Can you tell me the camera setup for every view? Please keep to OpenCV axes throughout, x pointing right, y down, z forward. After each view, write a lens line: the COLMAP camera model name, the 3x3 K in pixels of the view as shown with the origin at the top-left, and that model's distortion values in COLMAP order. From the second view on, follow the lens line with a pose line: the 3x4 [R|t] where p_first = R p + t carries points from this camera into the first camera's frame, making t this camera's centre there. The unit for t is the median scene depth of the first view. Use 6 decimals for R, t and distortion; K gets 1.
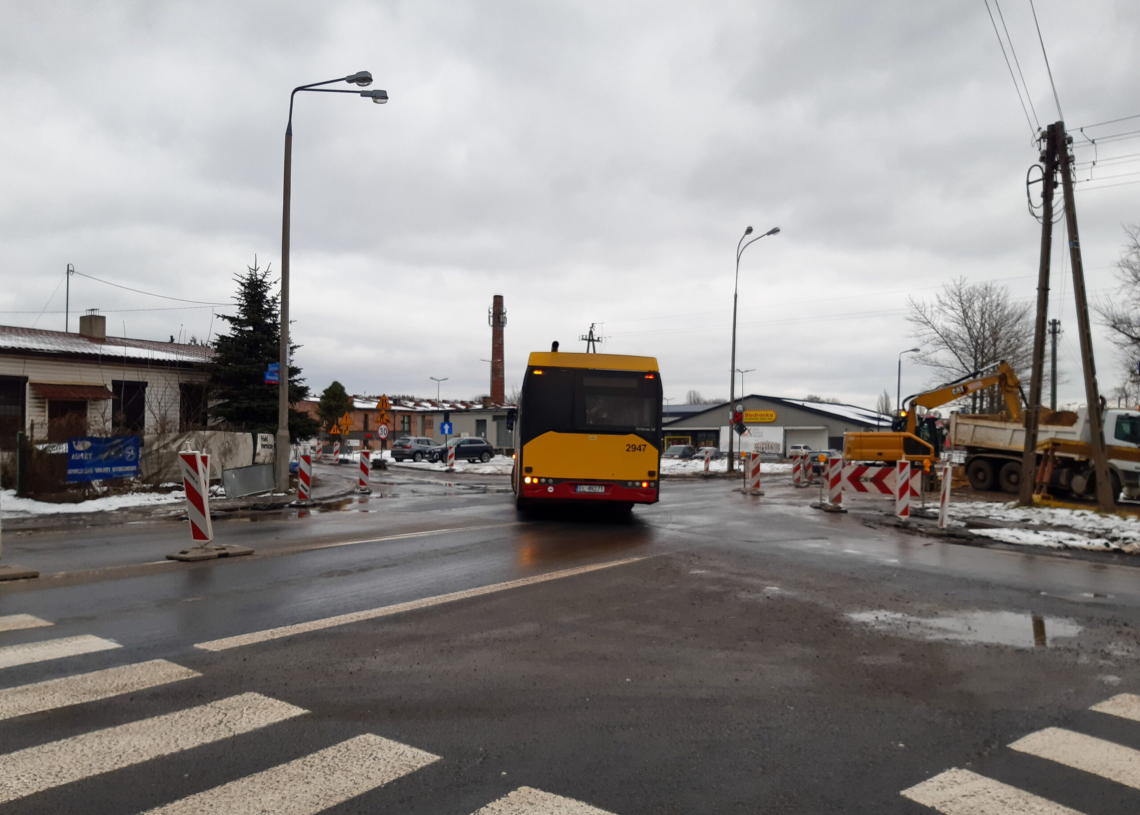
lens RADIAL K [[873.7, 0, 581.4], [0, 873.7, 428.8], [0, 0, 1]] dist [0.057408, -0.098713]
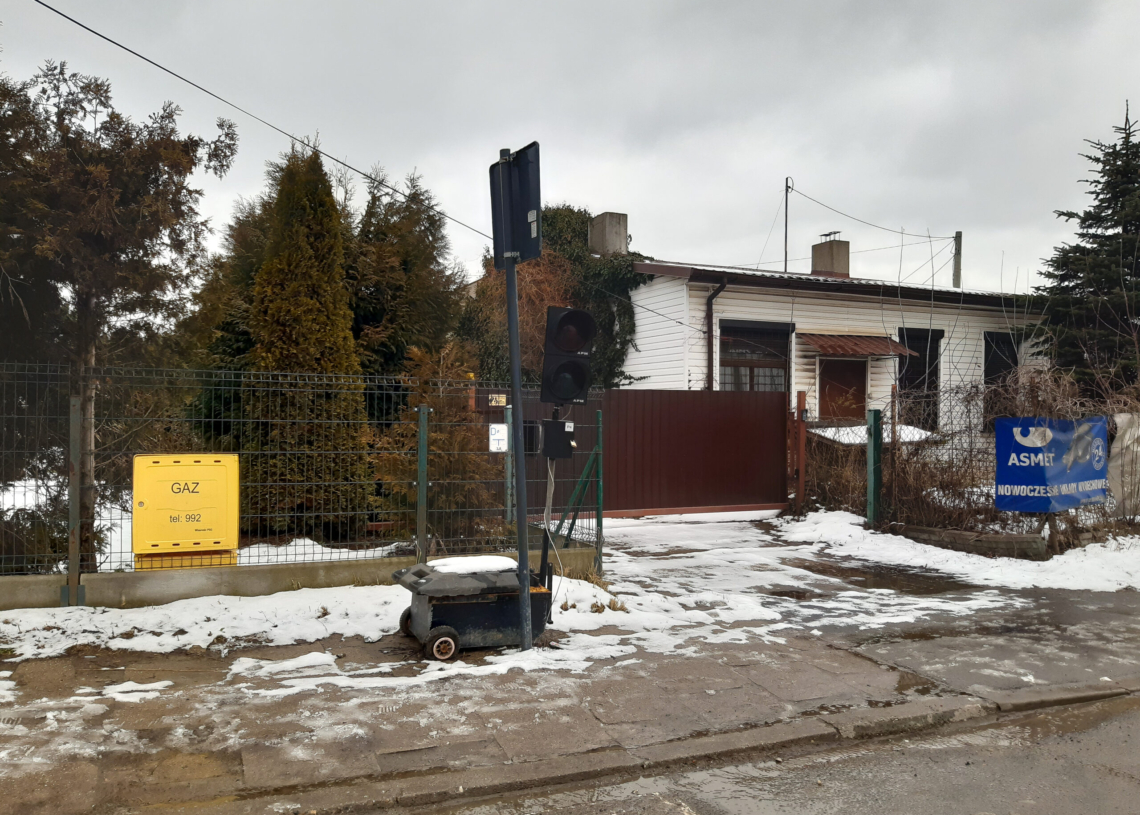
lens RADIAL K [[873.7, 0, 599.3], [0, 873.7, 406.8], [0, 0, 1]] dist [0.057408, -0.098713]
pose [[0.849859, -0.001136, -0.527009, -0.384943], [0.000438, 0.999999, -0.001450, 0.002577], [0.527010, 0.001002, 0.849858, 0.351527]]
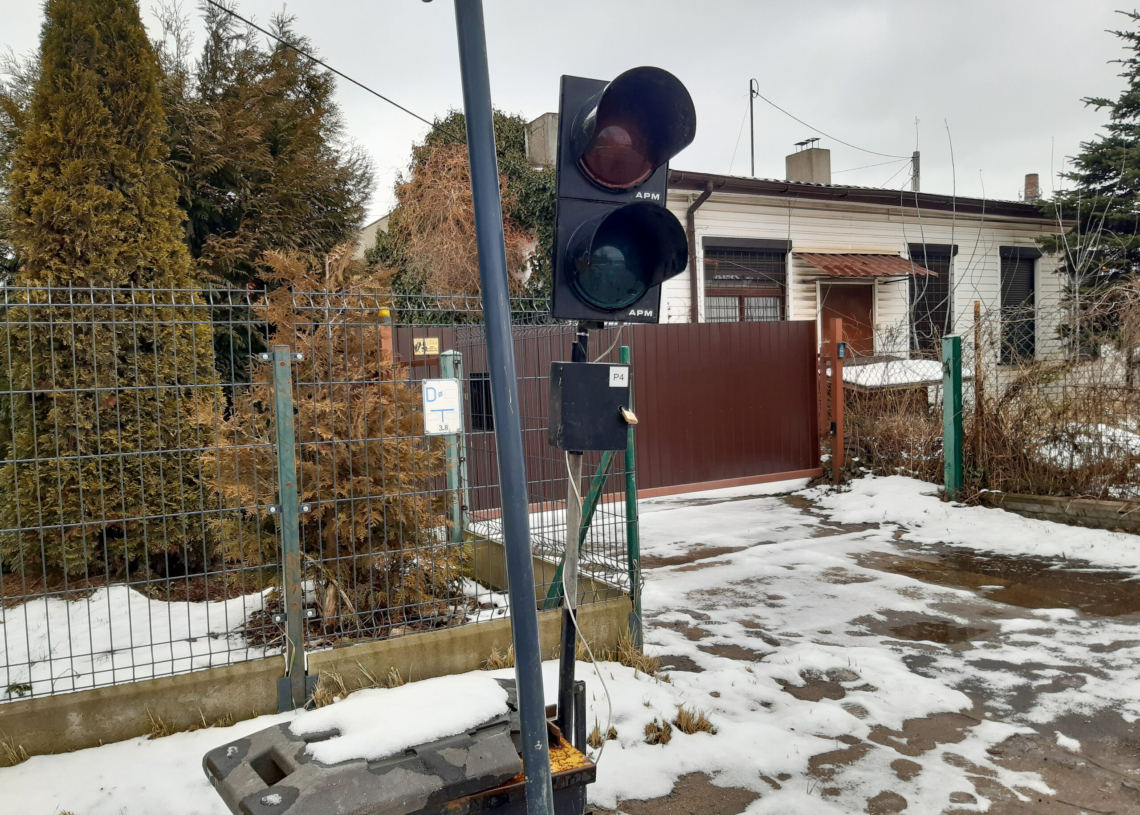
lens RADIAL K [[873.7, 0, 604.9], [0, 873.7, 388.3], [0, 0, 1]] dist [0.057408, -0.098713]
pose [[0.894249, -0.024921, -0.446876, -0.464859], [0.044807, 0.998417, 0.033986, 0.005258], [0.445321, -0.050415, 0.893950, 0.447846]]
